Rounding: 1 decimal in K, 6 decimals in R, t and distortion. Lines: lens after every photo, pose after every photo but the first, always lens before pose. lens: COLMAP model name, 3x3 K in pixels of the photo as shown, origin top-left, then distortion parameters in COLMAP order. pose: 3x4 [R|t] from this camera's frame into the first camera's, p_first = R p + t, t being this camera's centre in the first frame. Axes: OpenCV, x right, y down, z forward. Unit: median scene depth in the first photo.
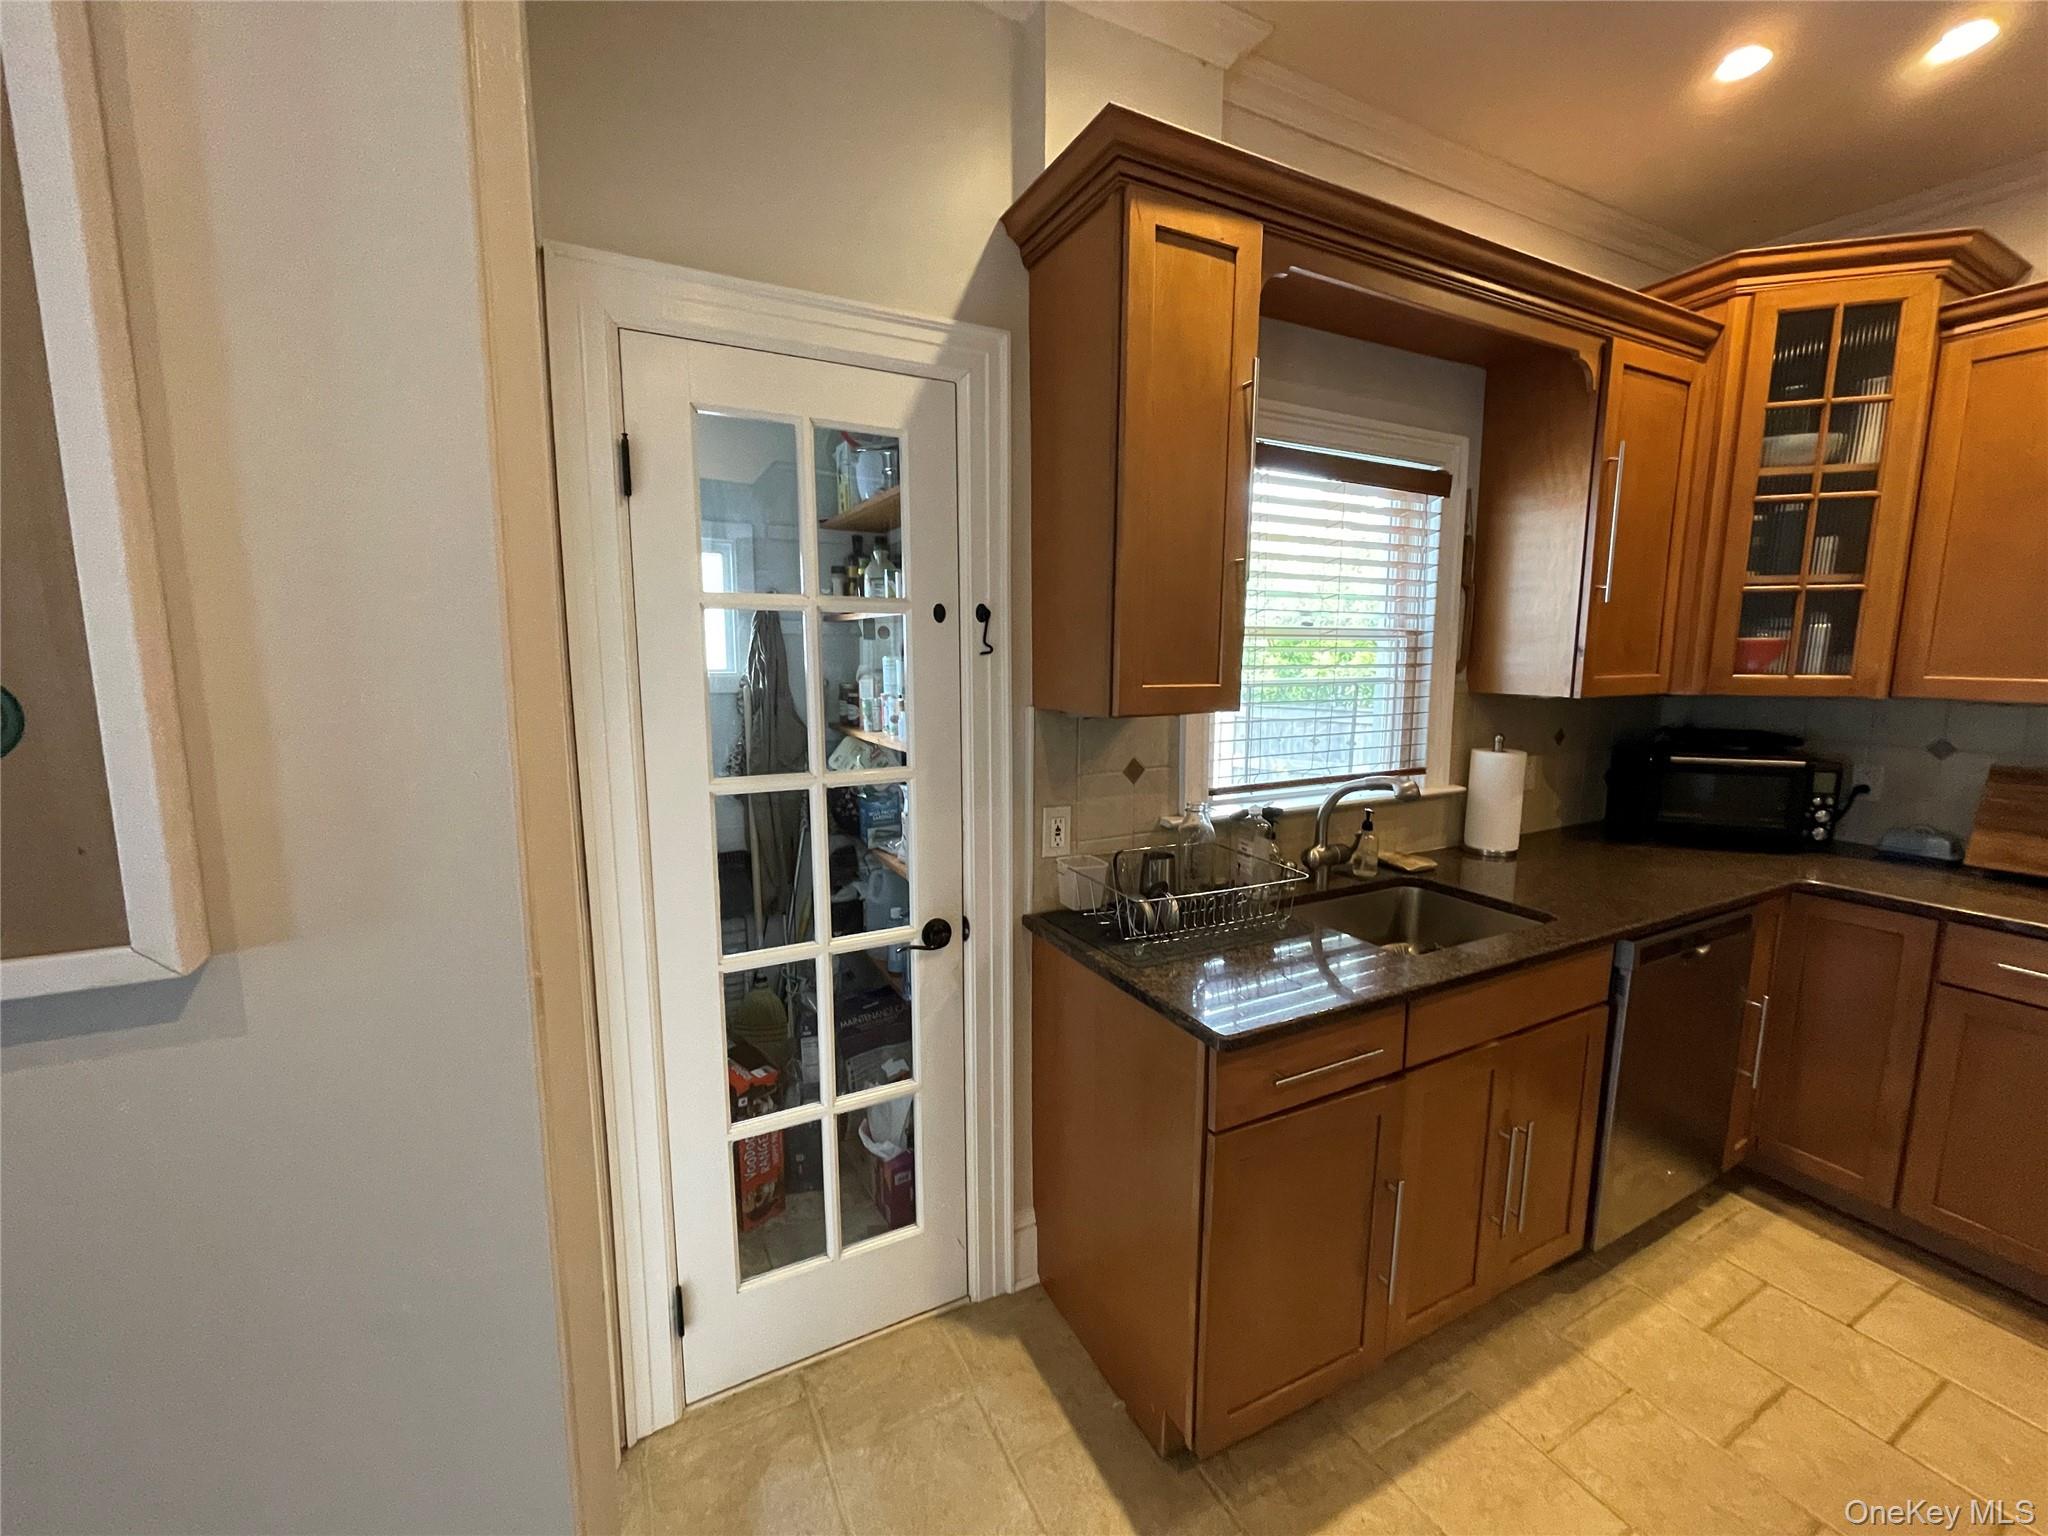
lens RADIAL K [[830.0, 0, 1014.3], [0, 830.0, 763.4], [0, 0, 1]] dist [0.002083, -0.001149]
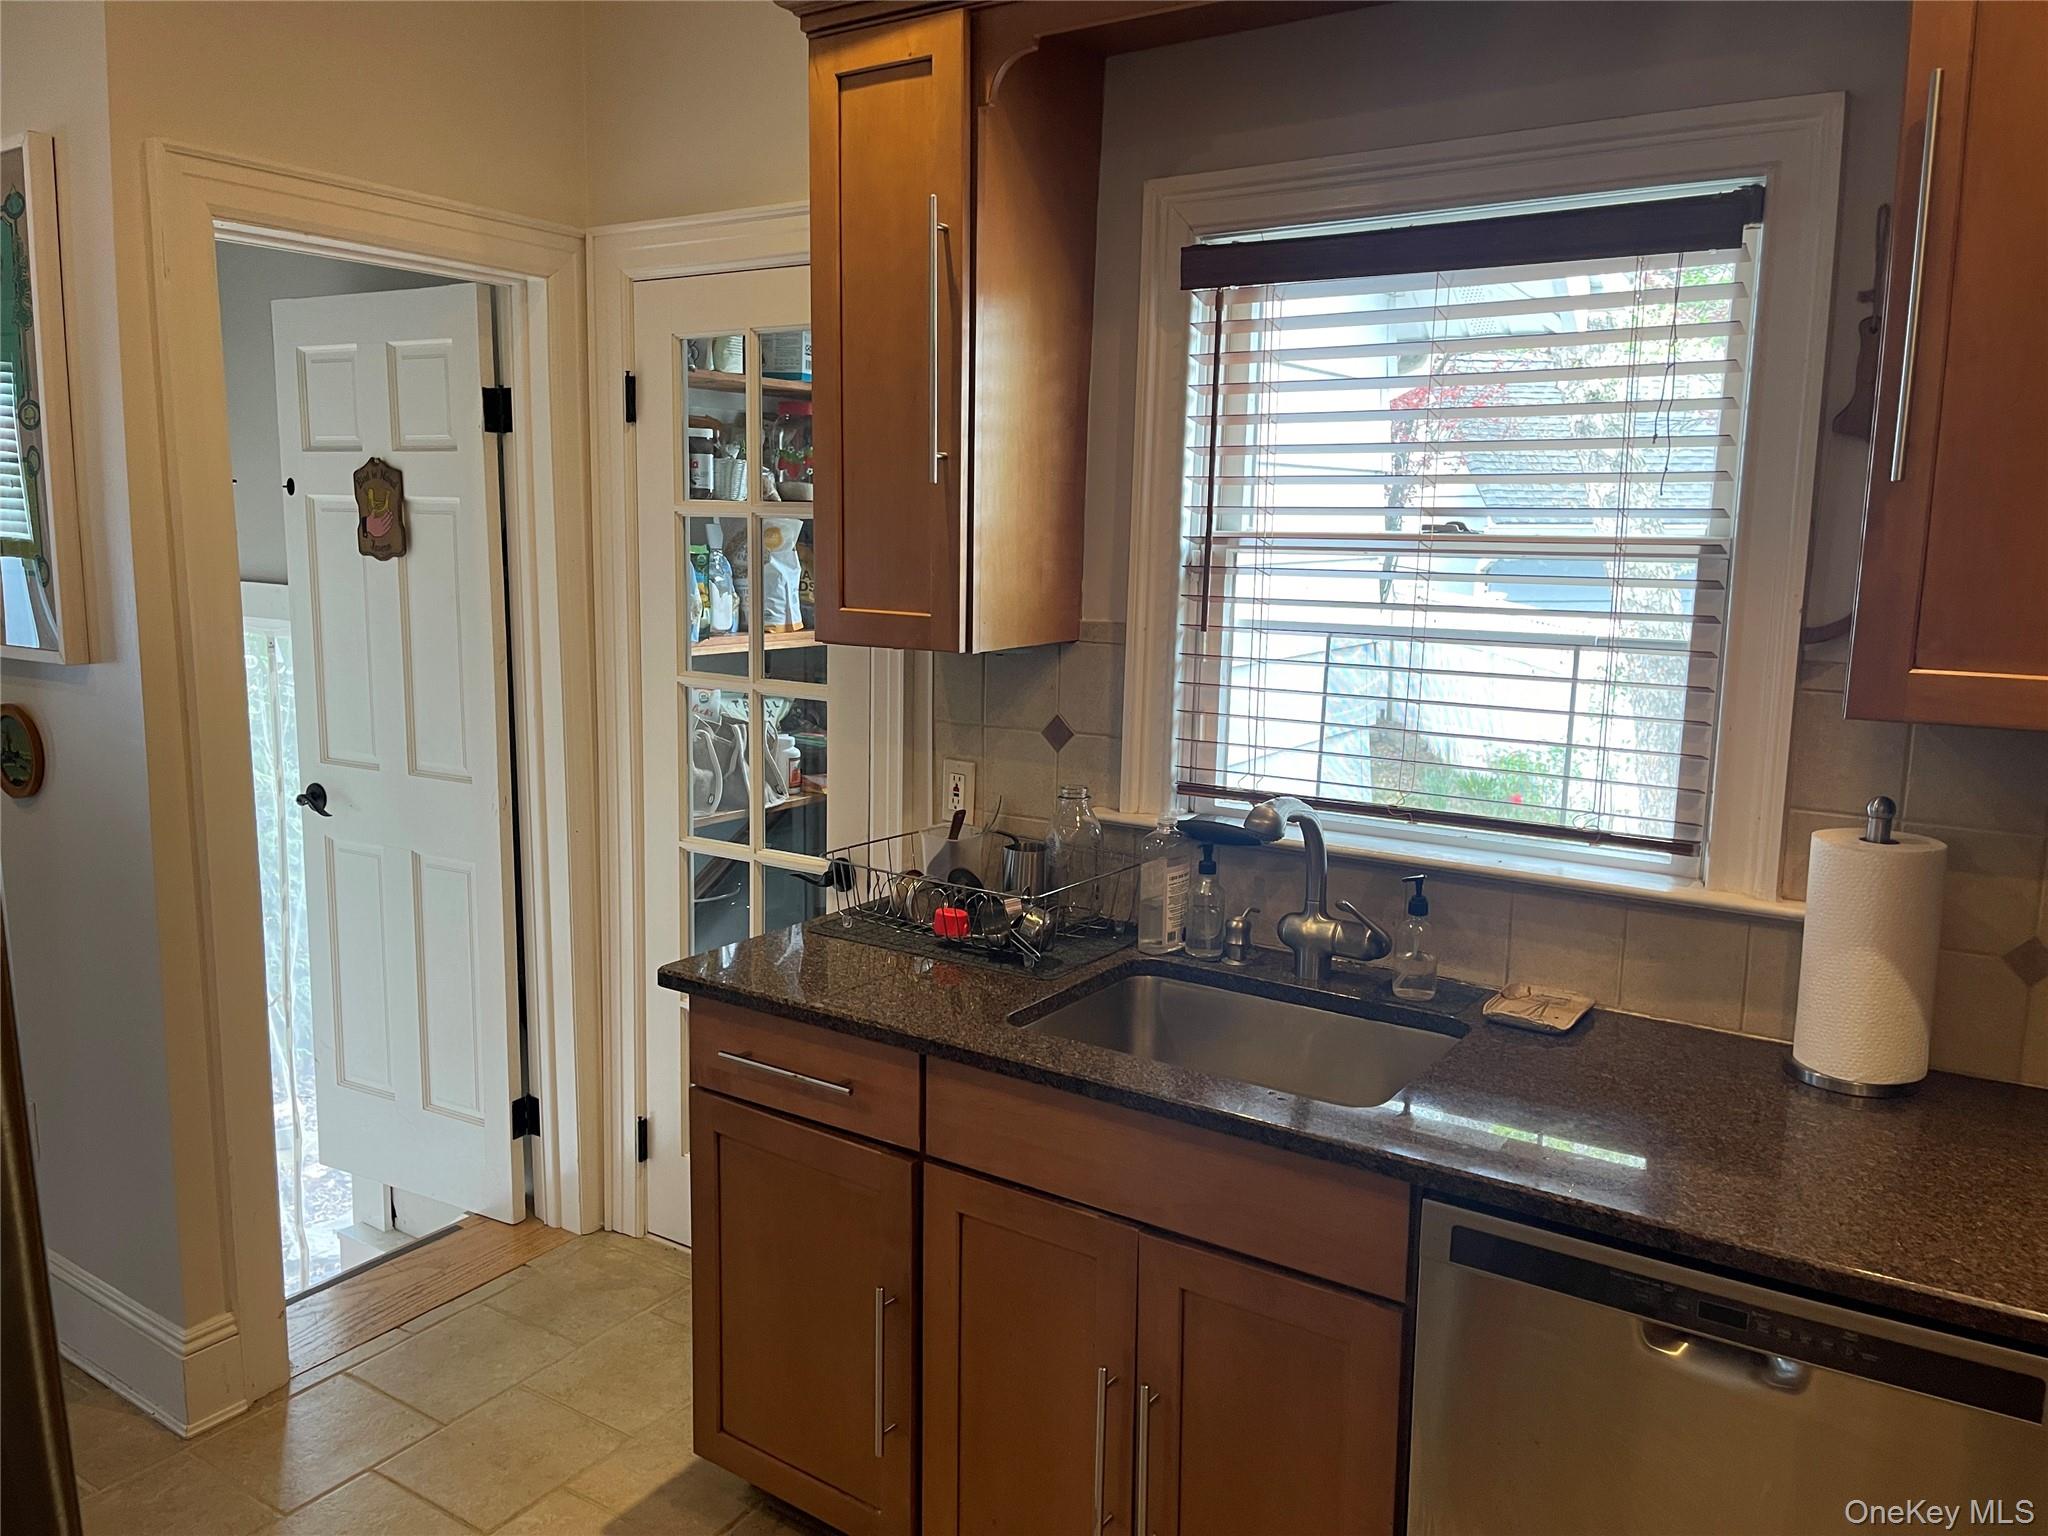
lens RADIAL K [[1521.1, 0, 1017.3], [0, 1521.1, 760.5], [0, 0, 1]] dist [0.053911, -0.076412]
pose [[0.482423, 0.141041, -0.864509, 1.130716], [-0.131777, 0.987405, 0.087555, -0.069683], [0.865969, 0.071684, 0.494933, 0.275730]]
